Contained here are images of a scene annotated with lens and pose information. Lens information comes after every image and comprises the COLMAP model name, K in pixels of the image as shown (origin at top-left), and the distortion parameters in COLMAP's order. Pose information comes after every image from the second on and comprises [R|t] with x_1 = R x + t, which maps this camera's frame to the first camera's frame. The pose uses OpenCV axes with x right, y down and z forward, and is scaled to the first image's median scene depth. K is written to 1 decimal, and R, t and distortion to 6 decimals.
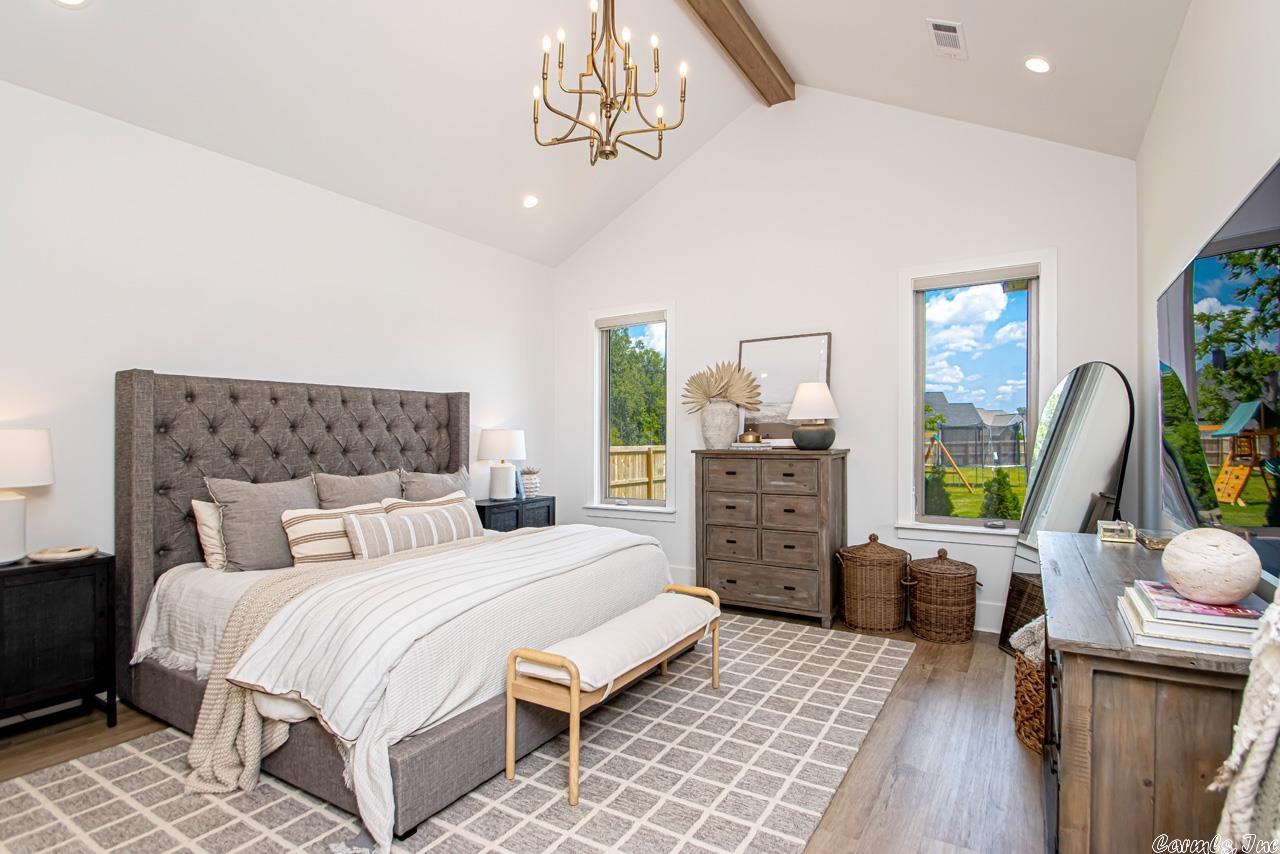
lens RADIAL K [[596.5, 0, 655.3], [0, 596.5, 439.6], [0, 0, 1]] dist [0.008596, -0.000707]
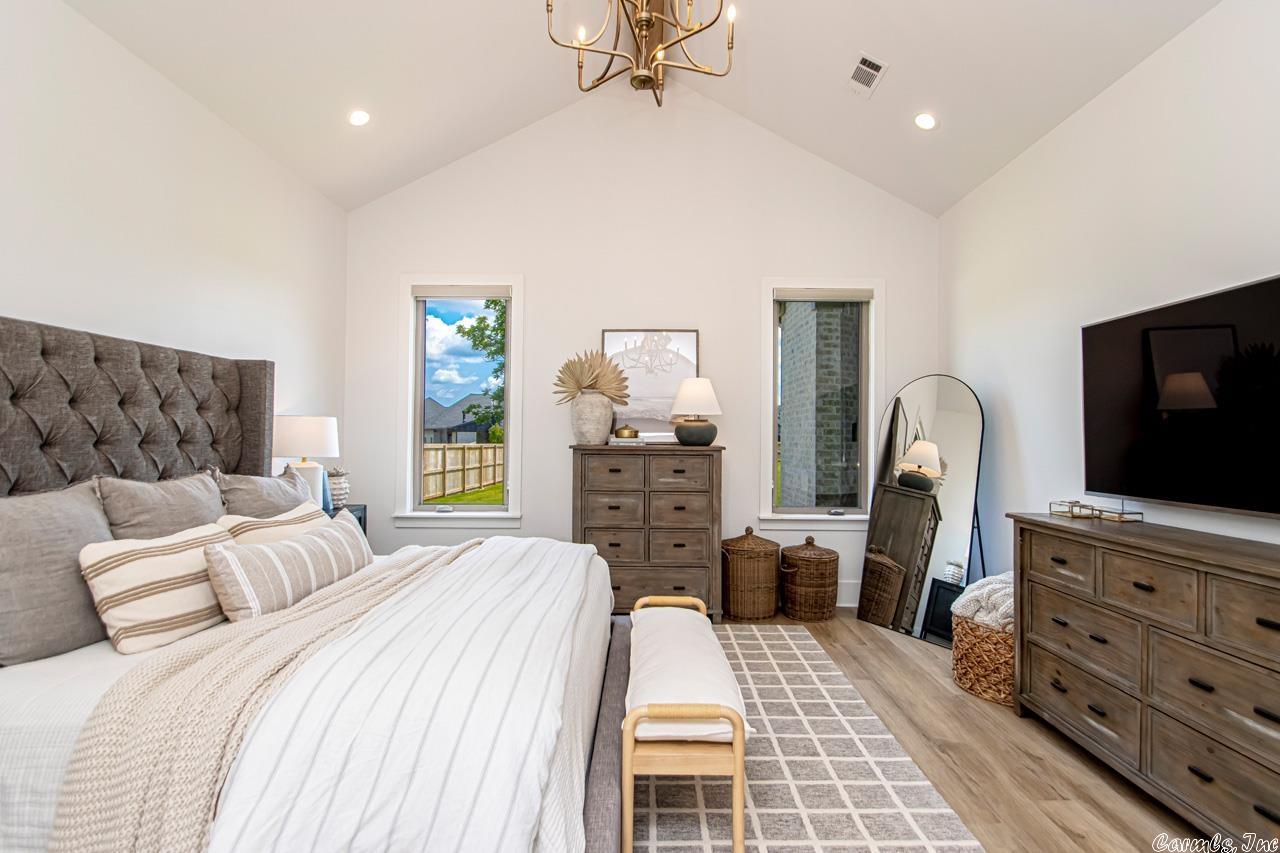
lens RADIAL K [[595.0, 0, 647.9], [0, 595.0, 436.8], [0, 0, 1]] dist [0.019759, -0.019492]
pose [[0.866478, 0.014463, 0.499006, -0.301316], [-0.011434, 0.999893, -0.009126, 0.012123], [-0.499084, 0.002202, 0.866551, 0.181423]]
